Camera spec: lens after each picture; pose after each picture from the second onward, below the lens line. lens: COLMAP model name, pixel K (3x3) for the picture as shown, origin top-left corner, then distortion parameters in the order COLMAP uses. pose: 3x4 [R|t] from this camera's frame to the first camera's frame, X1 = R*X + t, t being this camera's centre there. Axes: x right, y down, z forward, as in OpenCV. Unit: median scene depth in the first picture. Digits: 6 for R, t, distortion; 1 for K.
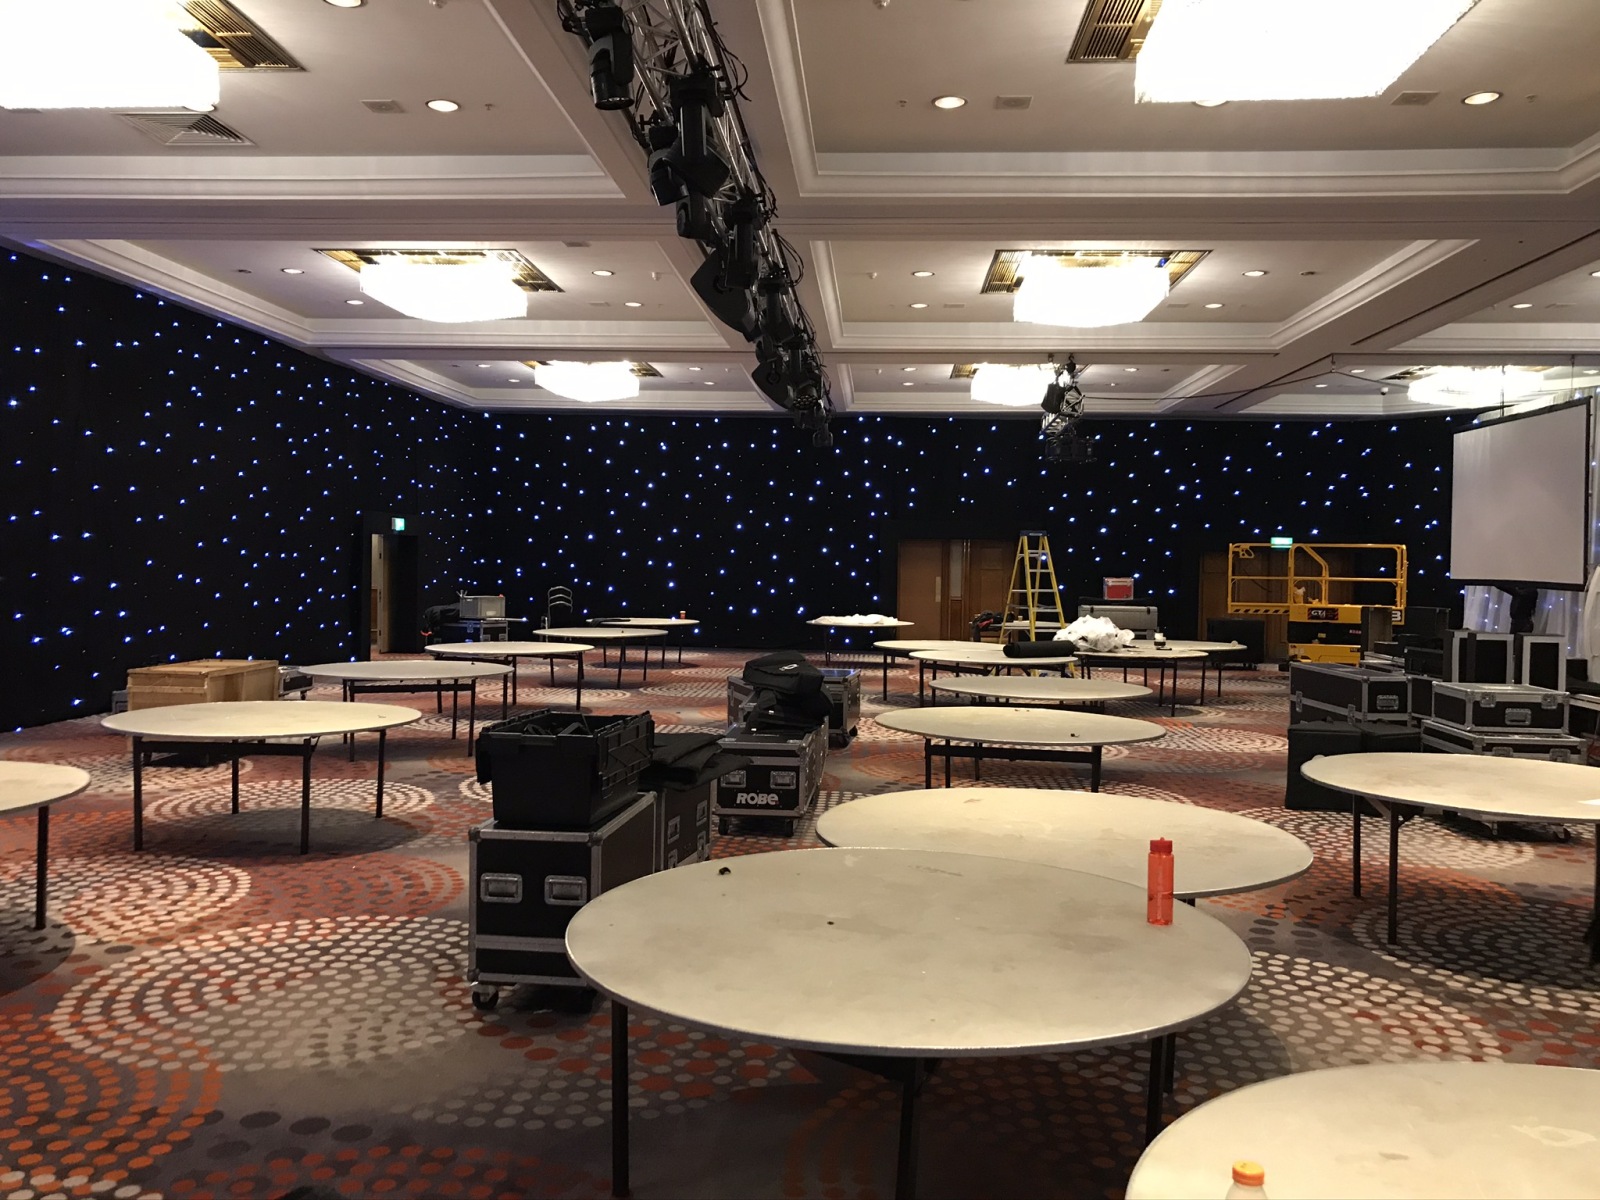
lens RADIAL K [[1310.1, 0, 789.6], [0, 1310.1, 593.8], [0, 0, 1]] dist [0.063030, -0.041420]
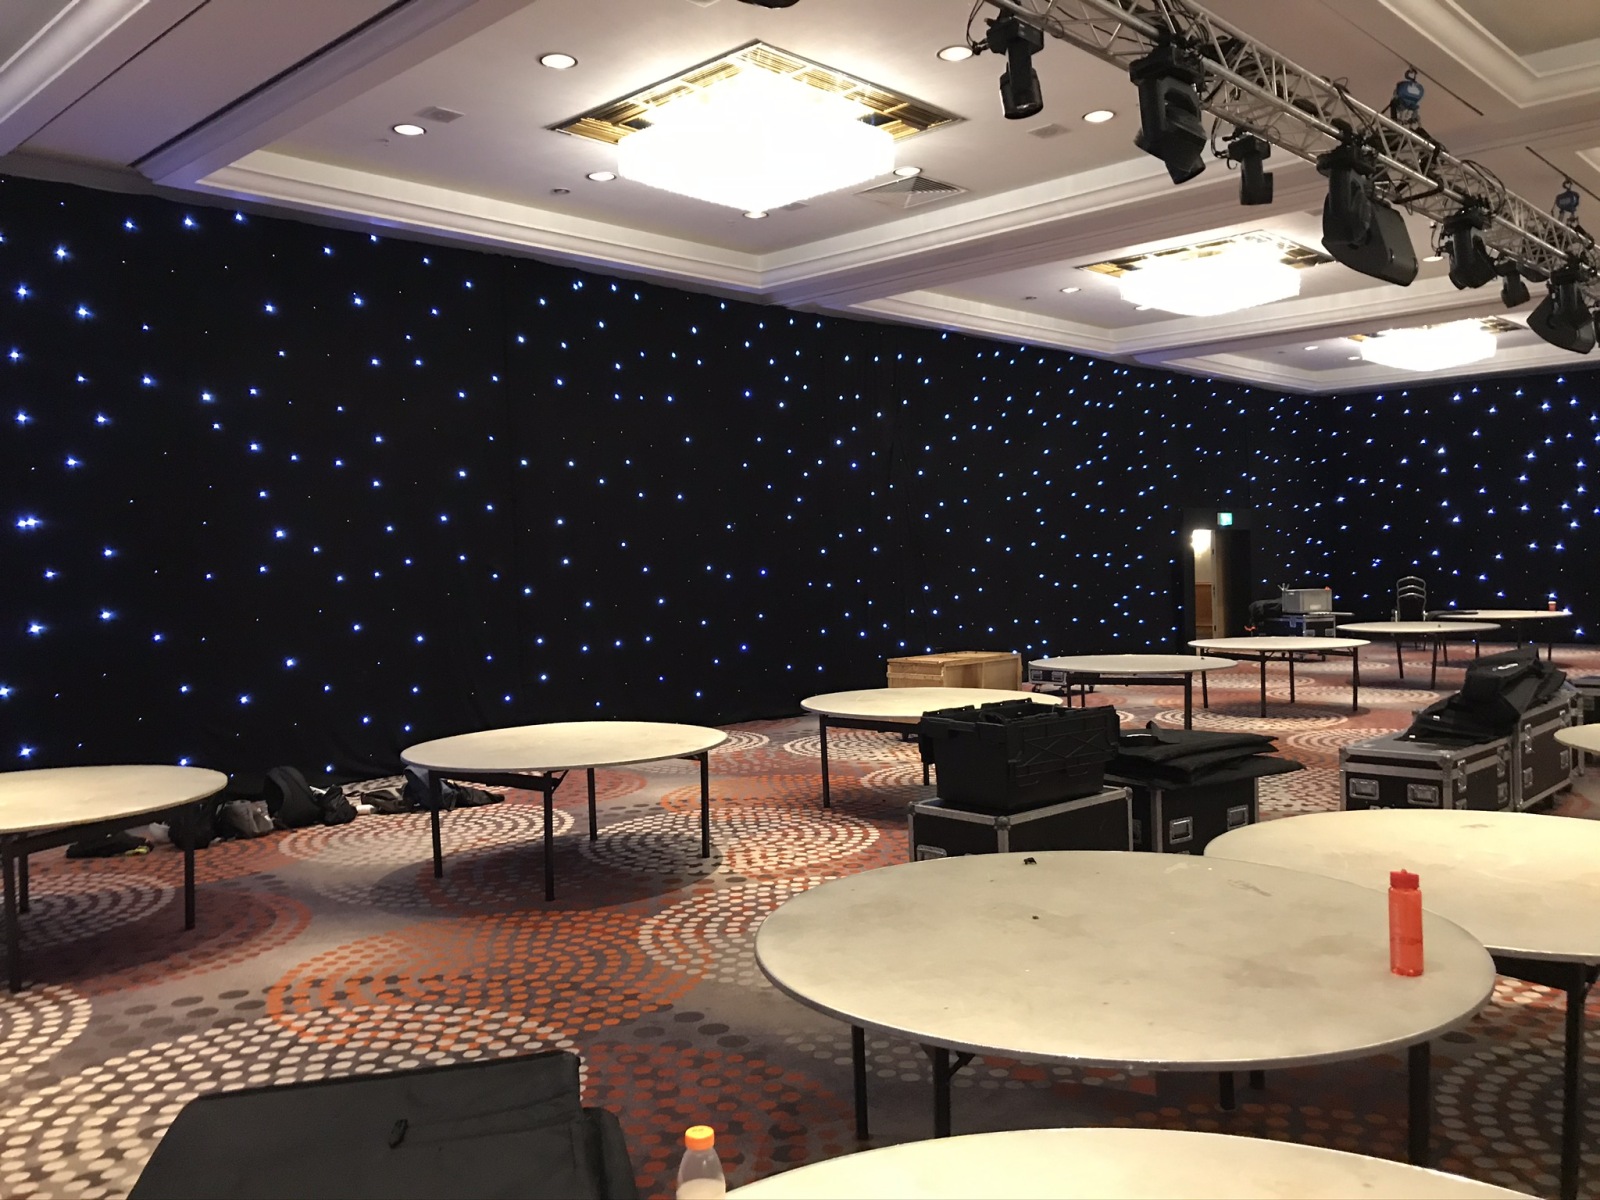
lens RADIAL K [[1310.1, 0, 791.4], [0, 1310.1, 596.9], [0, 0, 1]] dist [0.063030, -0.041420]
pose [[0.779813, -0.018220, -0.625748, 0.174709], [0.021726, 0.999762, -0.002035, 0.002405], [0.625636, -0.012008, 0.780023, 0.038745]]
